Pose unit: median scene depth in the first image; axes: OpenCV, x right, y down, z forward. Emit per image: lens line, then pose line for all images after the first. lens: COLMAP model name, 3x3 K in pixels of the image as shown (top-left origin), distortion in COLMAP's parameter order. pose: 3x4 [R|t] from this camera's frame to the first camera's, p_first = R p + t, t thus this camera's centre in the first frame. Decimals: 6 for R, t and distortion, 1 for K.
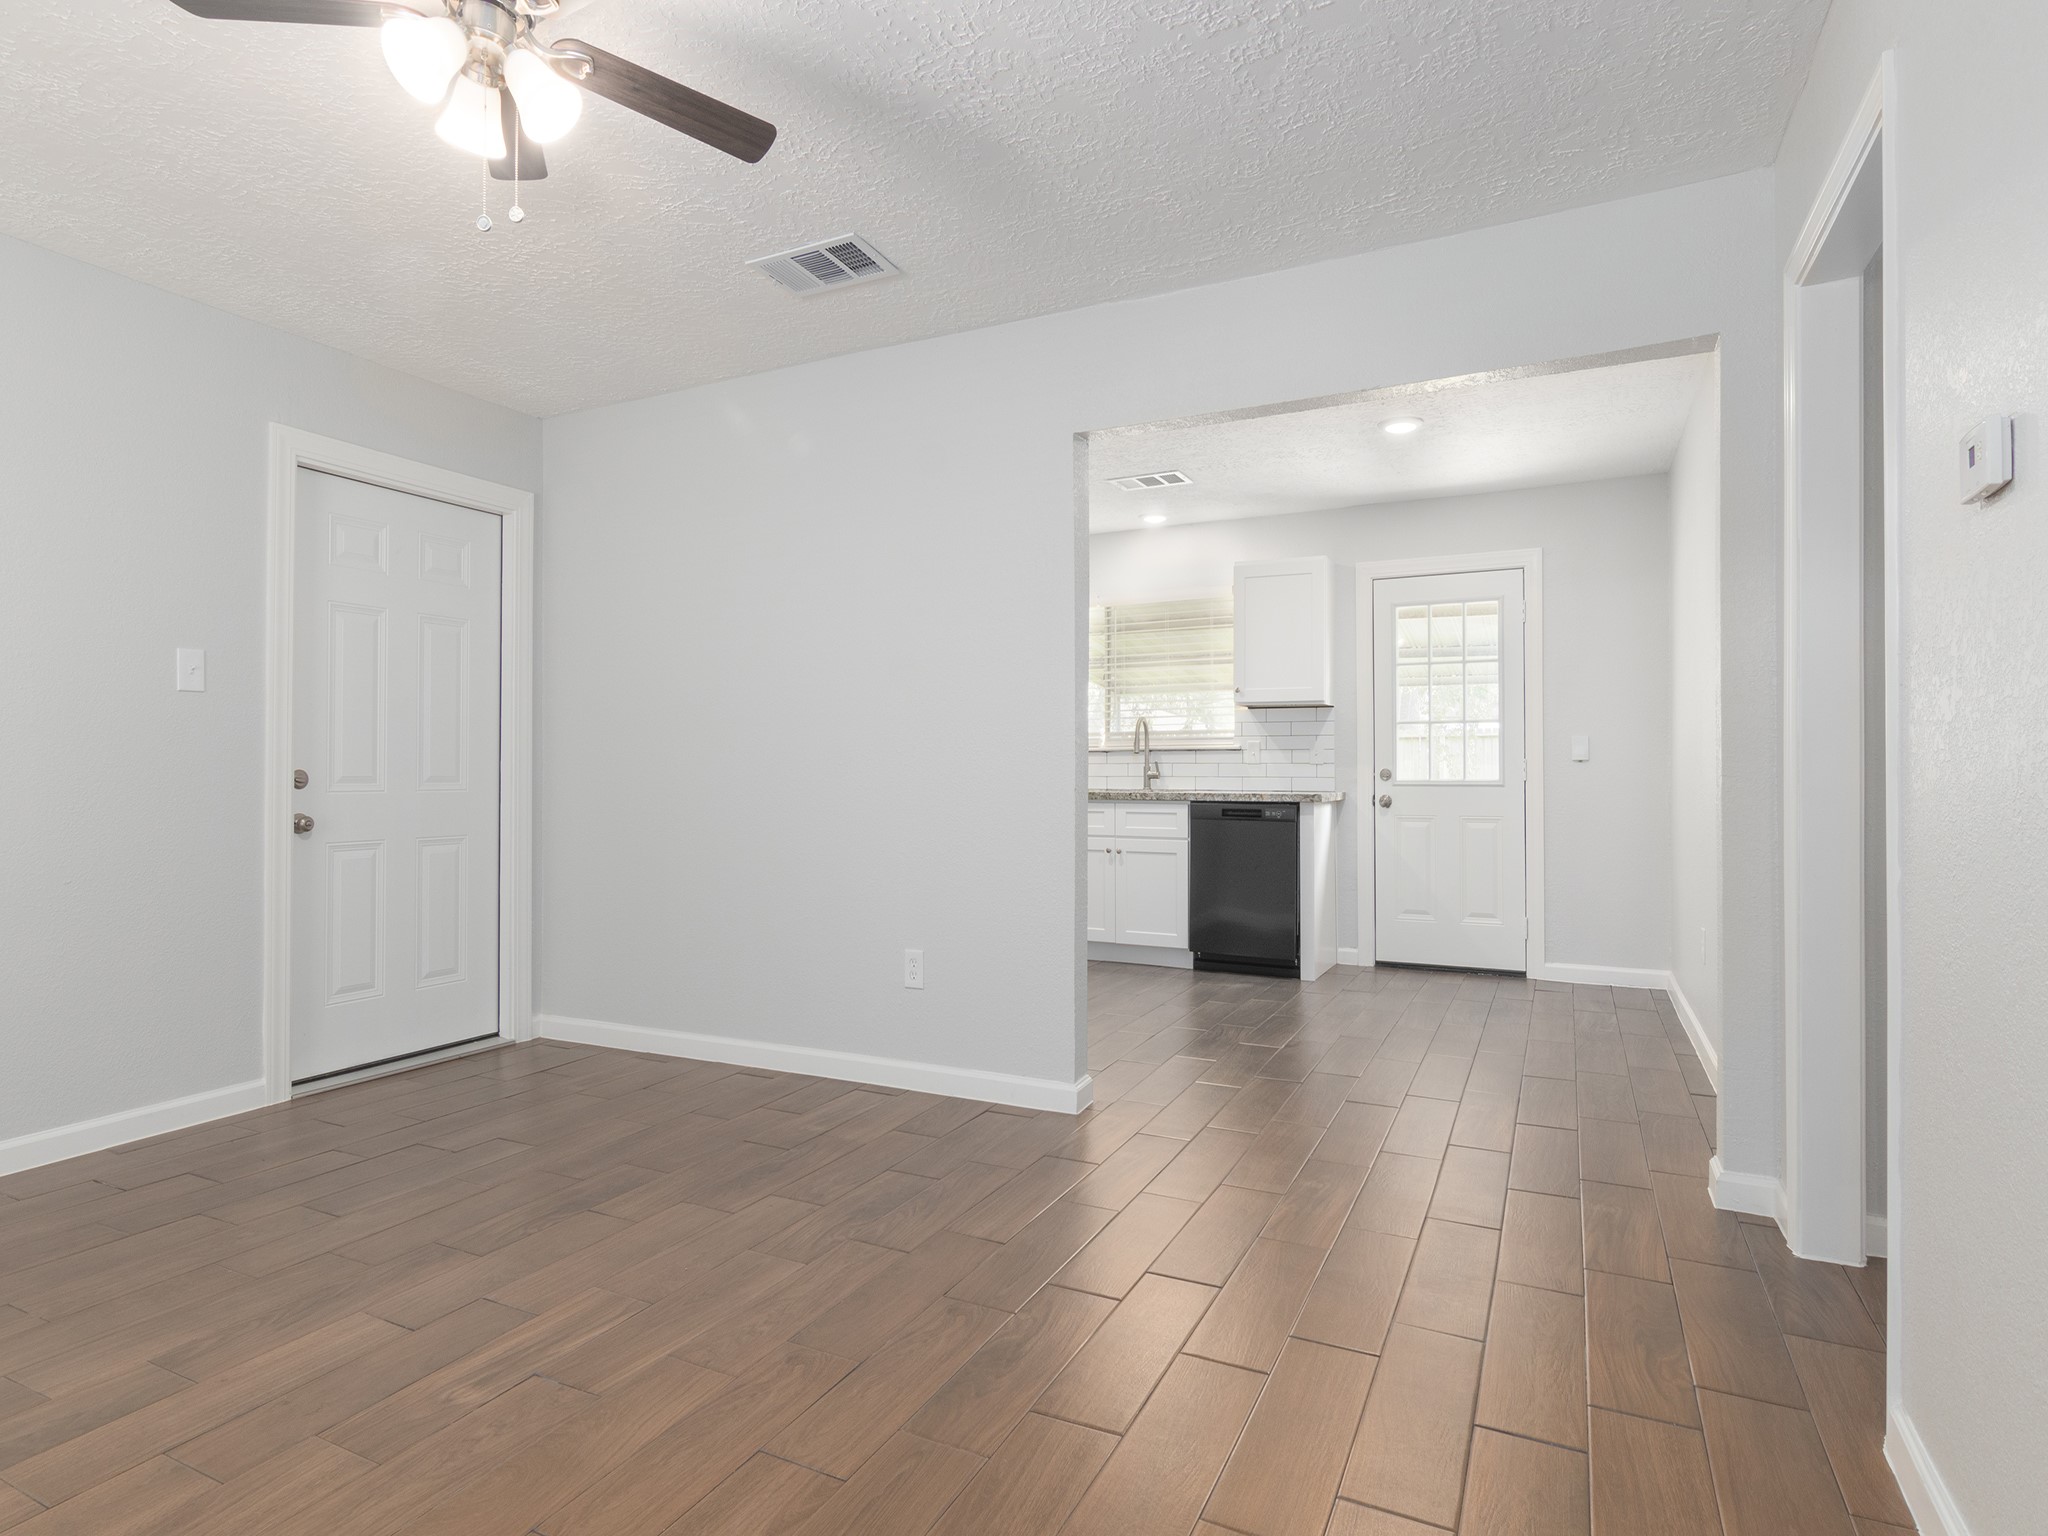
lens RADIAL K [[1113.8, 0, 1012.2], [0, 1113.8, 769.8], [0, 0, 1]] dist [-0.001151, 0.003000]
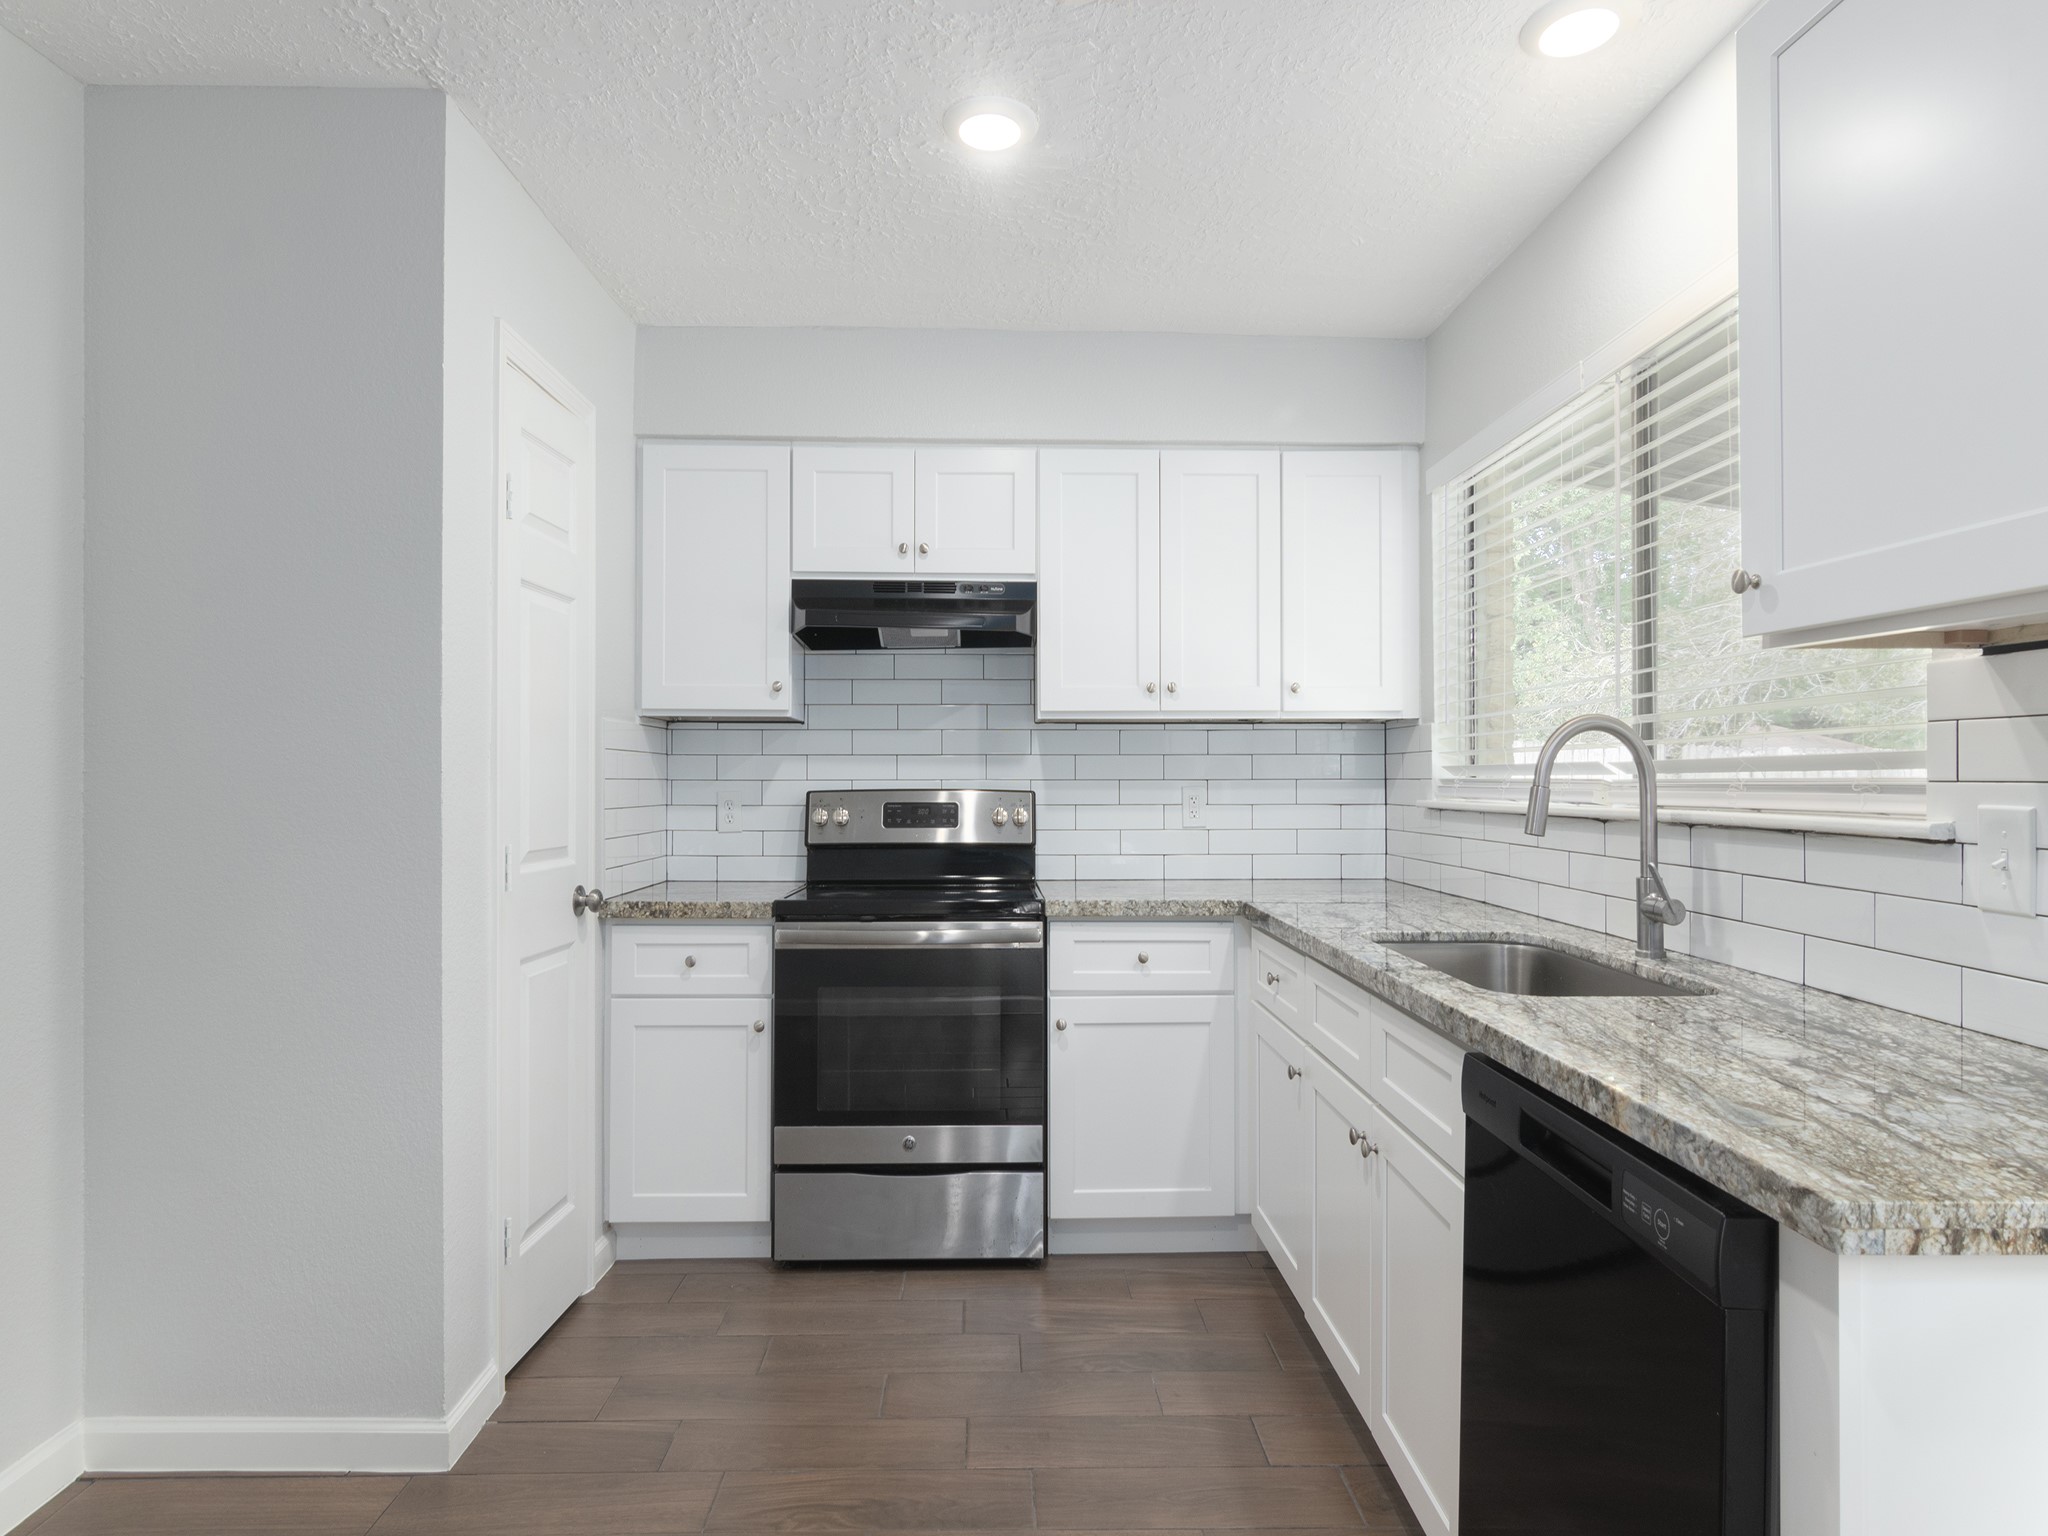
lens RADIAL K [[1113.8, 0, 1021.6], [0, 1113.8, 775.5], [0, 0, 1]] dist [-0.001151, 0.003000]
pose [[0.484388, 0.002910, -0.874848, 0.328037], [-0.007383, 0.999972, -0.000762, -0.031560], [0.874822, 0.006828, 0.484396, 0.772758]]
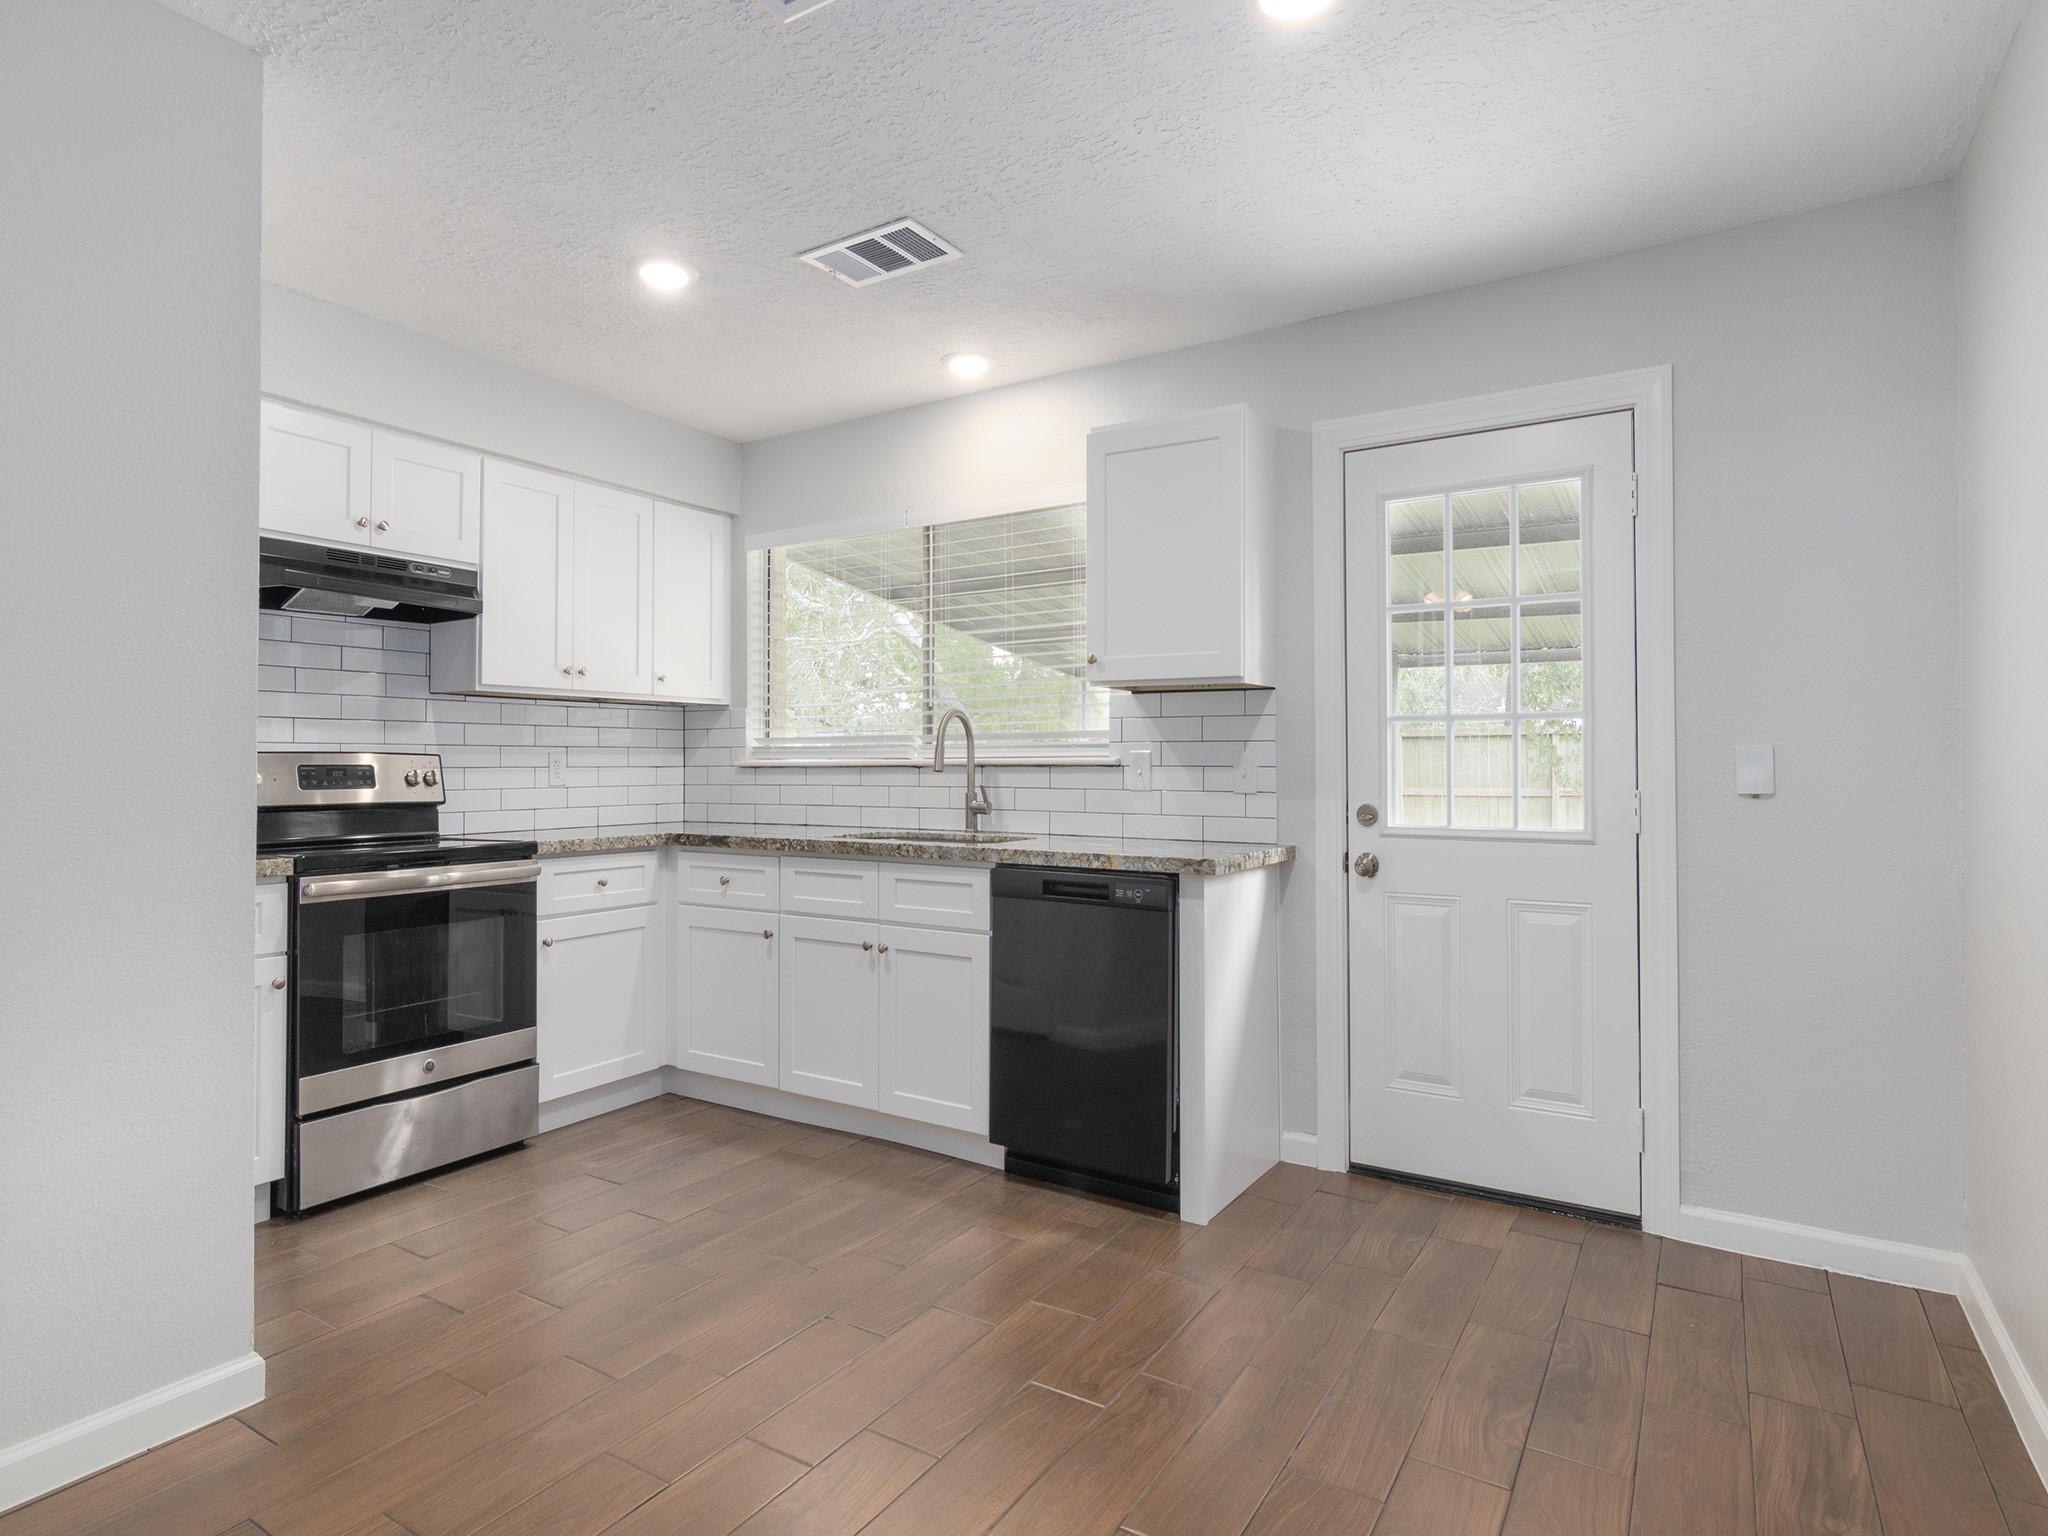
lens RADIAL K [[1113.8, 0, 1016.3], [0, 1113.8, 756.7], [0, 0, 1]] dist [-0.001151, 0.003000]
pose [[0.997072, 0.003005, -0.076409, 0.207445], [-0.003962, 0.999916, -0.012370, -0.016361], [0.076366, 0.012636, 0.997000, 0.451250]]
